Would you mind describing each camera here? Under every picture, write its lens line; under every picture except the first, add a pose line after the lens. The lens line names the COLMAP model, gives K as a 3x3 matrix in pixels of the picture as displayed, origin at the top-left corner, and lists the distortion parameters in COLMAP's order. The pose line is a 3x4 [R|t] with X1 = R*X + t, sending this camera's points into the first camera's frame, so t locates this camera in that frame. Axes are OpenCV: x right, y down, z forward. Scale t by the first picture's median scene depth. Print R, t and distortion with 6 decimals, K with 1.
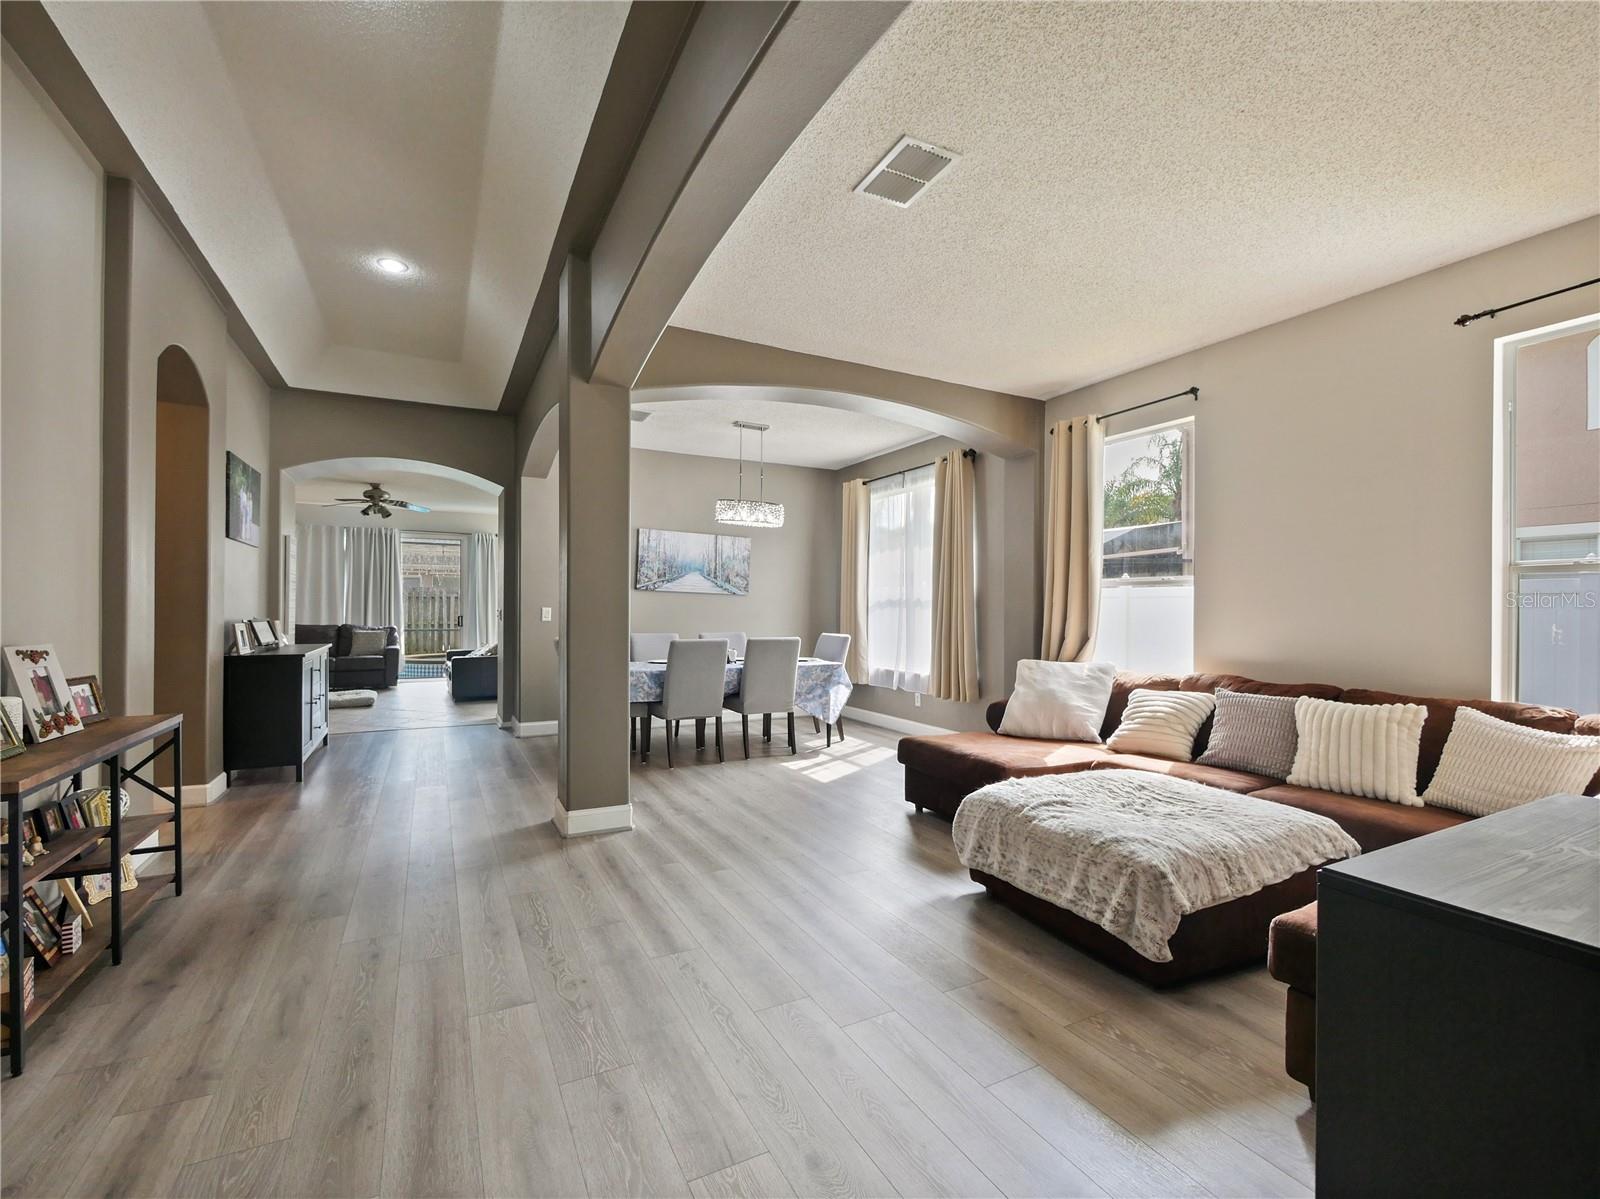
lens RADIAL K [[705.5, 0, 797.0], [0, 705.5, 606.6], [0, 0, 1]] dist [-0.000678, -0.000110]
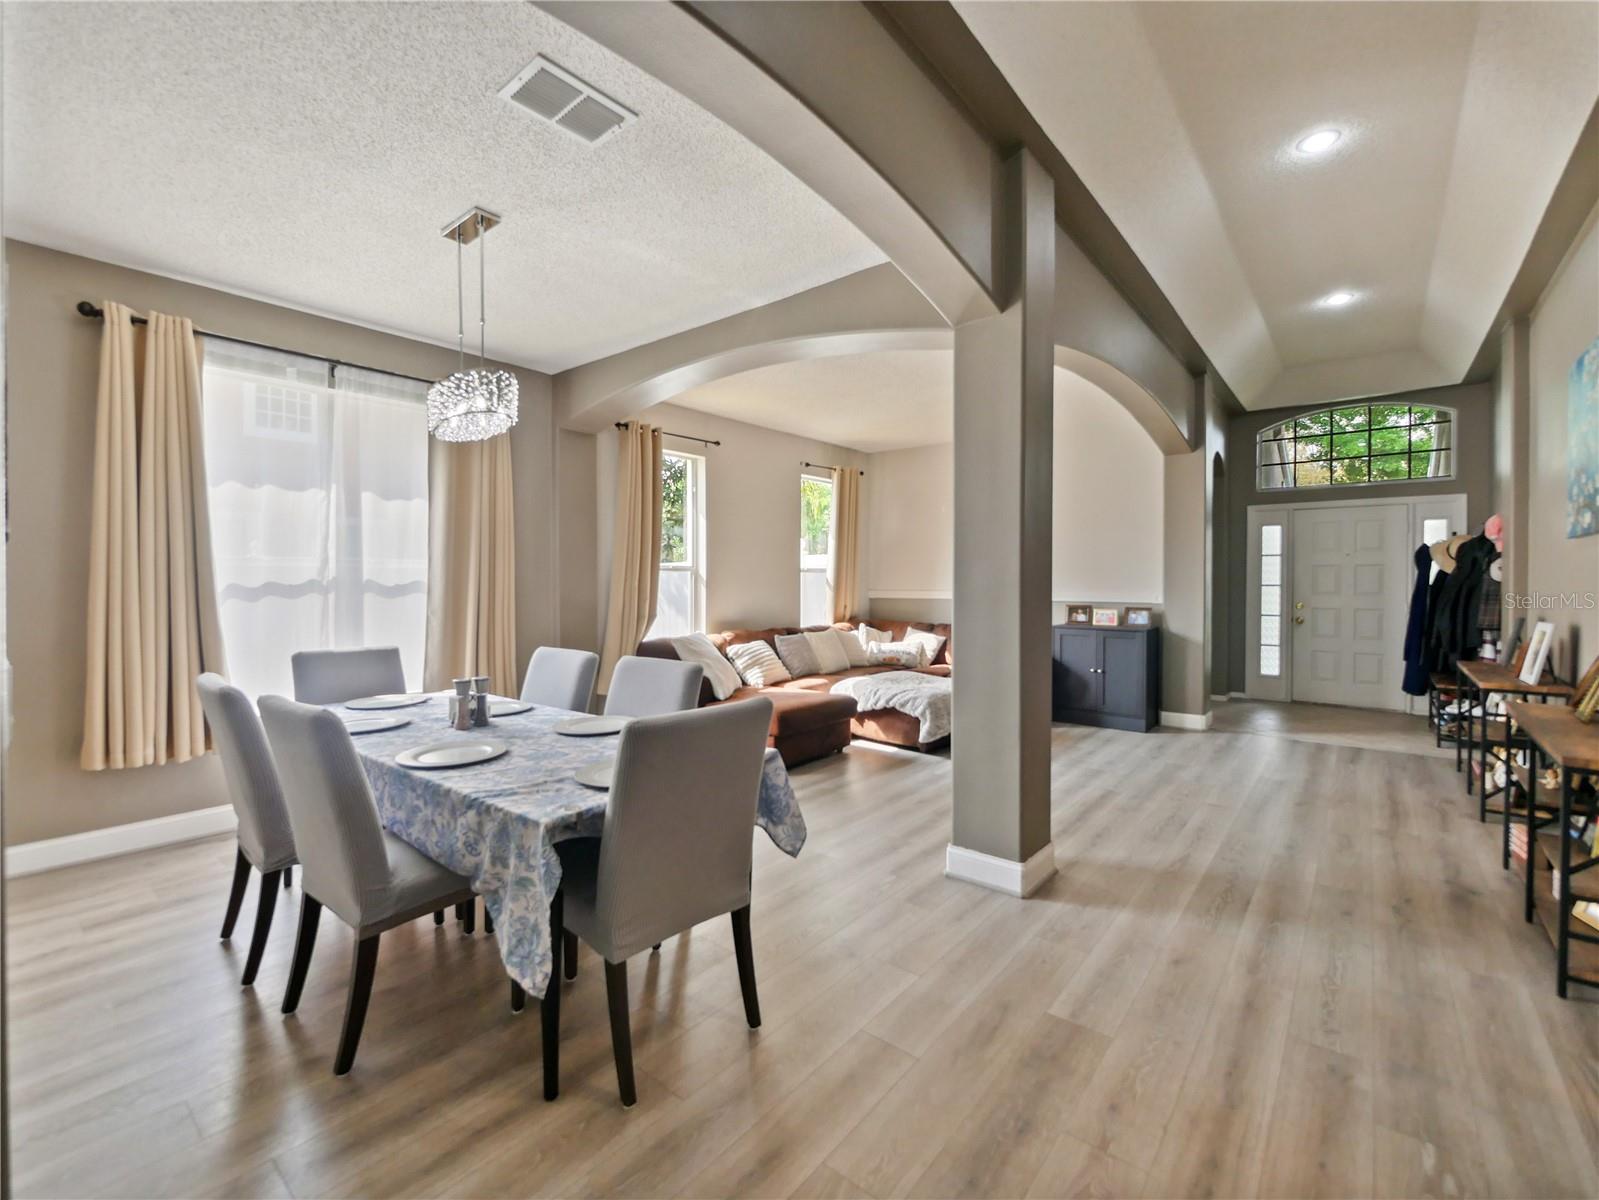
lens RADIAL K [[687.0, 0, 793.6], [0, 687.0, 589.7], [0, 0, 1]] dist [-0.000317, -0.000365]
pose [[-0.385040, -0.015866, 0.922763, -0.807336], [-0.007230, 0.999873, 0.014175, -0.020071], [-0.922872, -0.001213, -0.385106, 1.339826]]
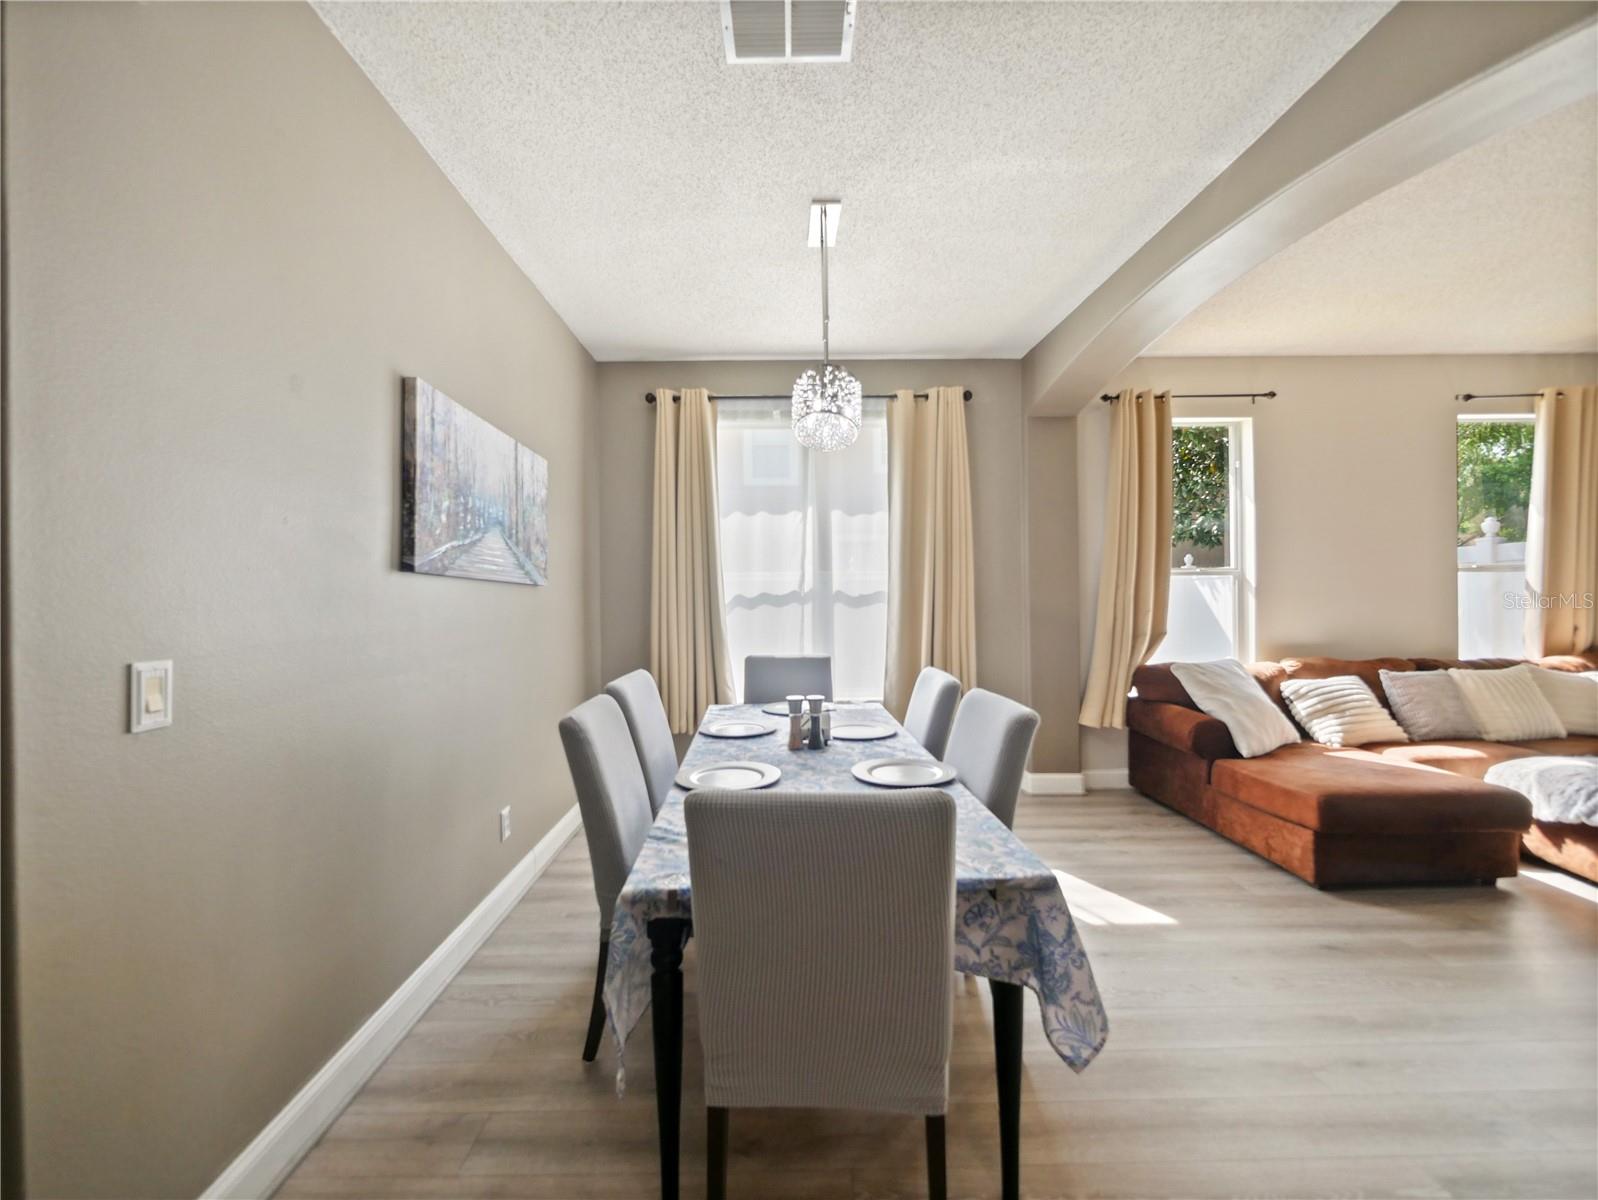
lens RADIAL K [[686.6, 0, 793.1], [0, 686.6, 589.7], [0, 0, 1]] dist [-0.000317, -0.000365]
pose [[0.446247, -0.008145, 0.894873, -0.660302], [0.007386, 0.999958, 0.005418, -0.023851], [-0.894880, 0.004192, 0.446288, 1.123780]]
